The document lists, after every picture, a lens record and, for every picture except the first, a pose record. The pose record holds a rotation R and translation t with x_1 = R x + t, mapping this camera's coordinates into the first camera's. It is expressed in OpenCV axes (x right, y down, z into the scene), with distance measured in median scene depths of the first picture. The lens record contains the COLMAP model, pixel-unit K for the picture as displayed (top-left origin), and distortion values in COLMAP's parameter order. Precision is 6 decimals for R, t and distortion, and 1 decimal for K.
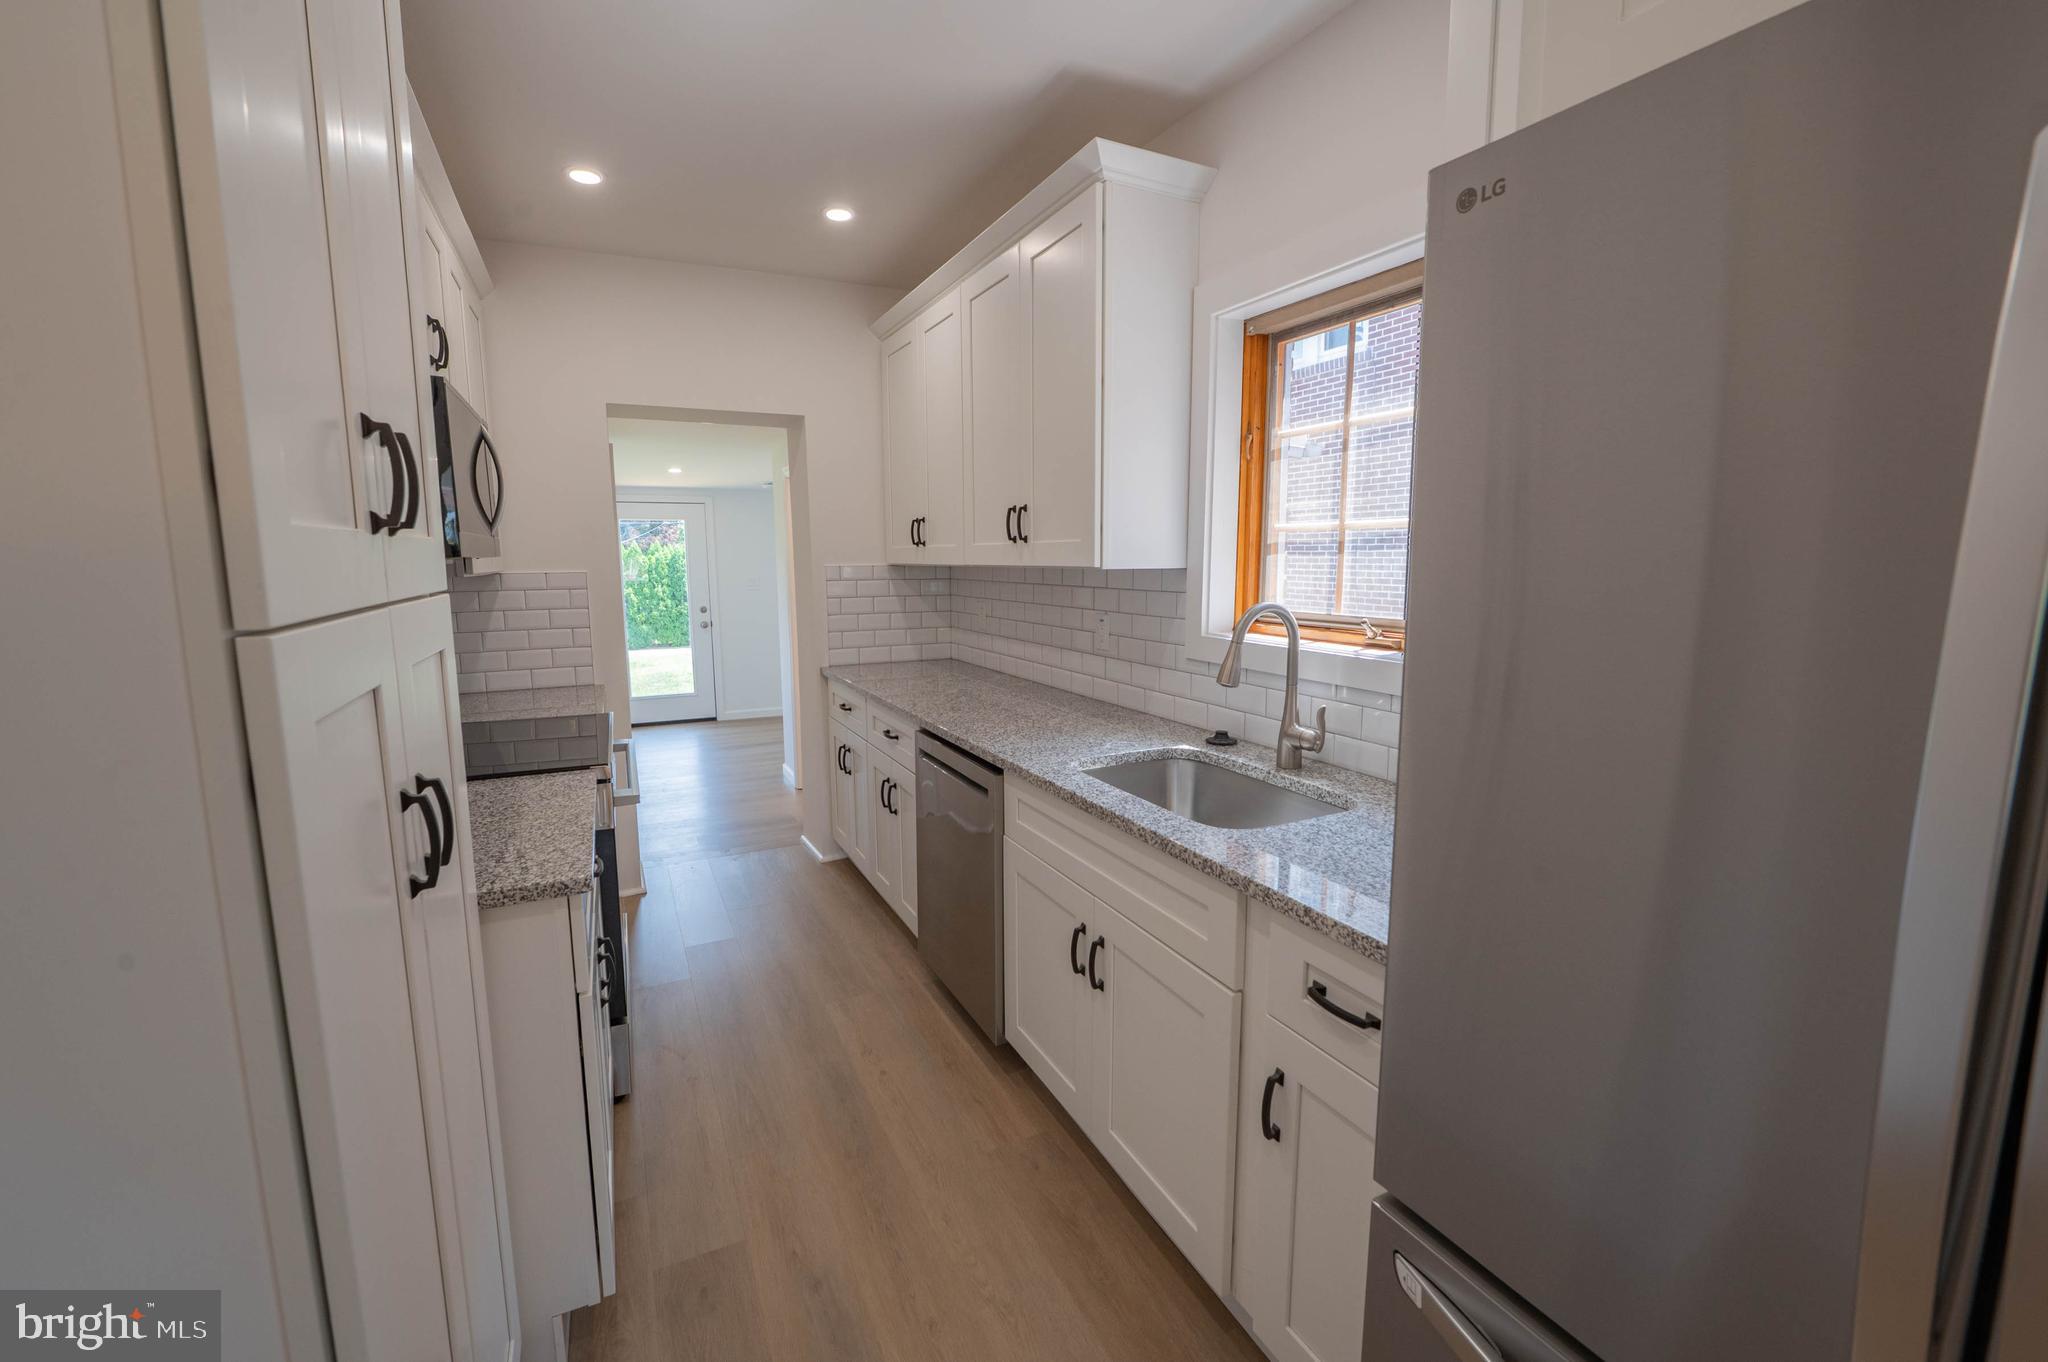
lens RADIAL K [[821.8, 0, 1025.9], [0, 821.8, 684.2], [0, 0, 1]] dist [-0.011233, -0.000874]
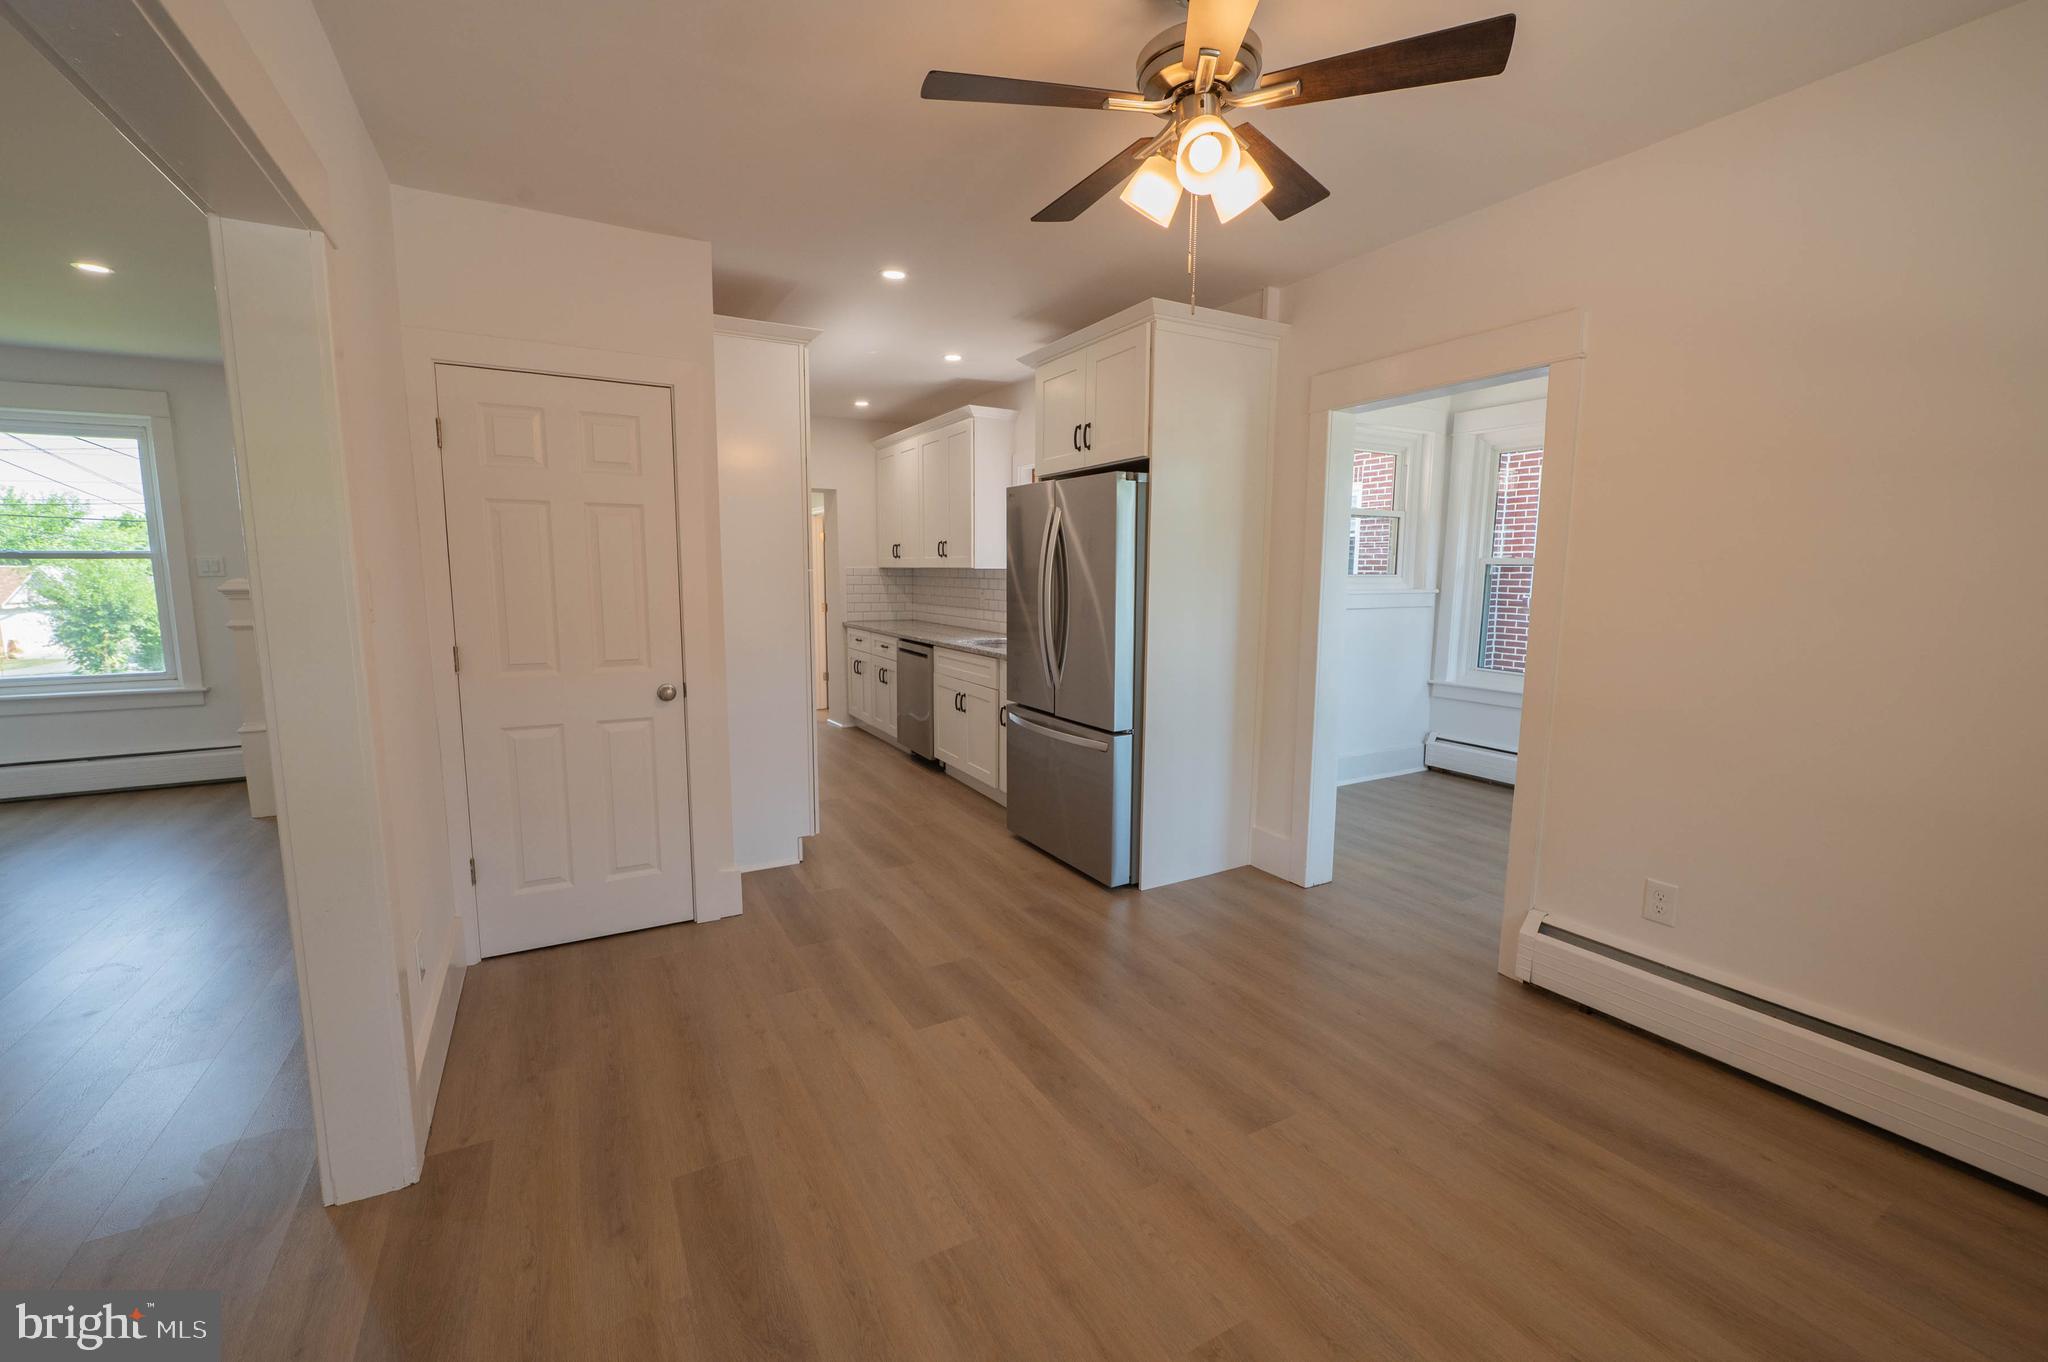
lens RADIAL K [[821.8, 0, 1029.0], [0, 821.8, 687.0], [0, 0, 1]] dist [-0.011233, -0.000874]
pose [[0.998793, 0.001731, 0.049080, 0.099452], [-0.001235, 0.999948, -0.010121, 0.176149], [-0.049095, 0.010048, 0.998744, -1.075930]]
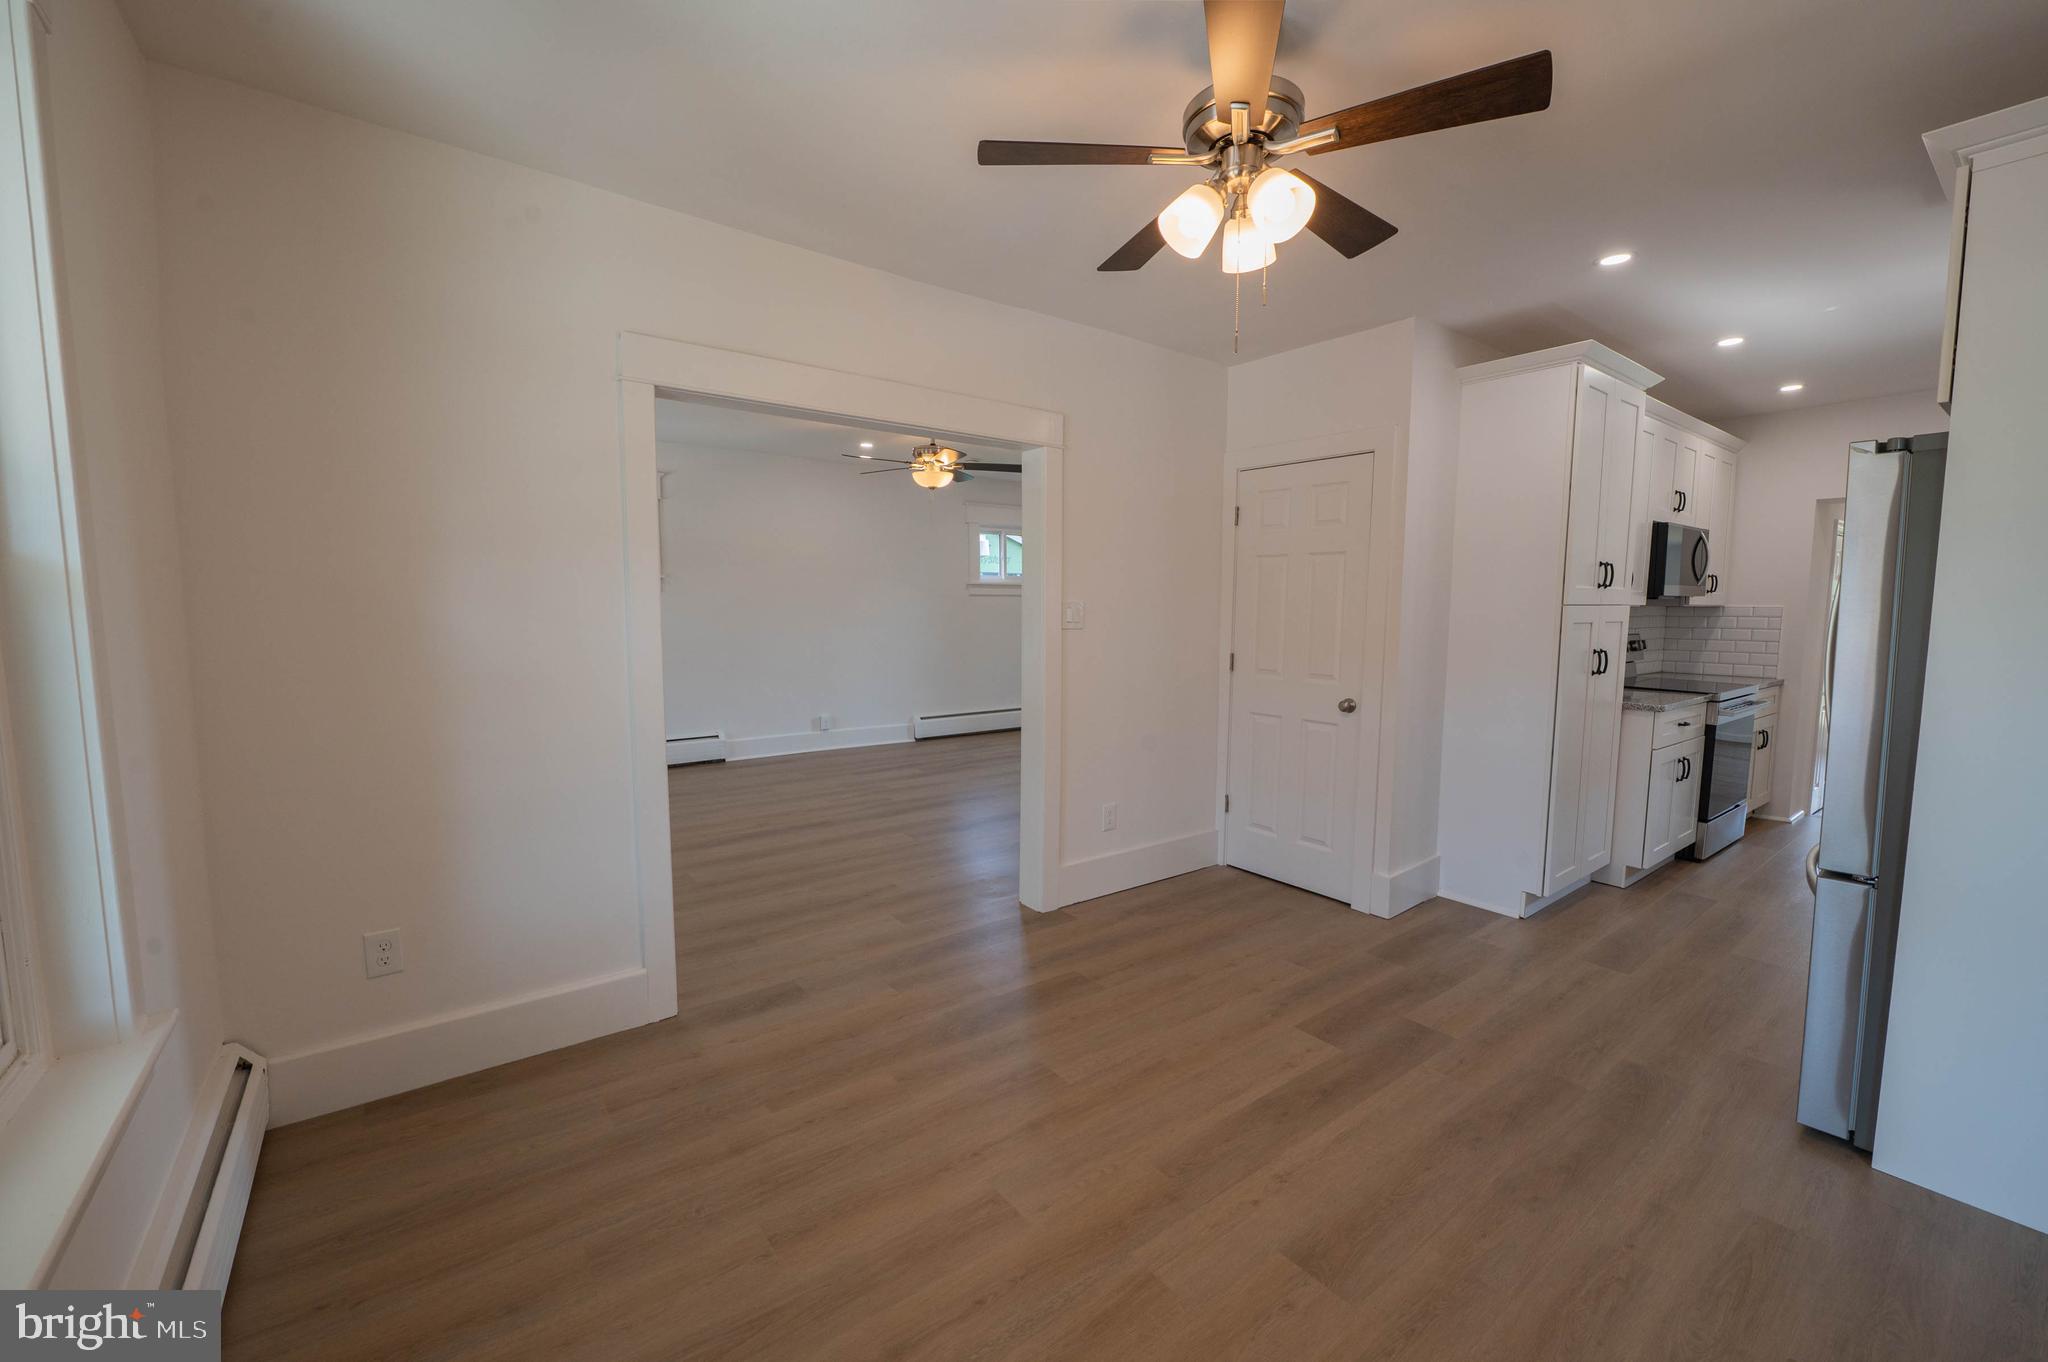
lens RADIAL K [[821.8, 0, 1012.0], [0, 821.8, 678.9], [0, 0, 1]] dist [-0.011233, -0.000874]
pose [[0.169916, 0.095274, -0.980842, 0.802812], [-0.155109, 0.985495, 0.068855, 0.129139], [0.973175, 0.140438, 0.182230, -0.755917]]
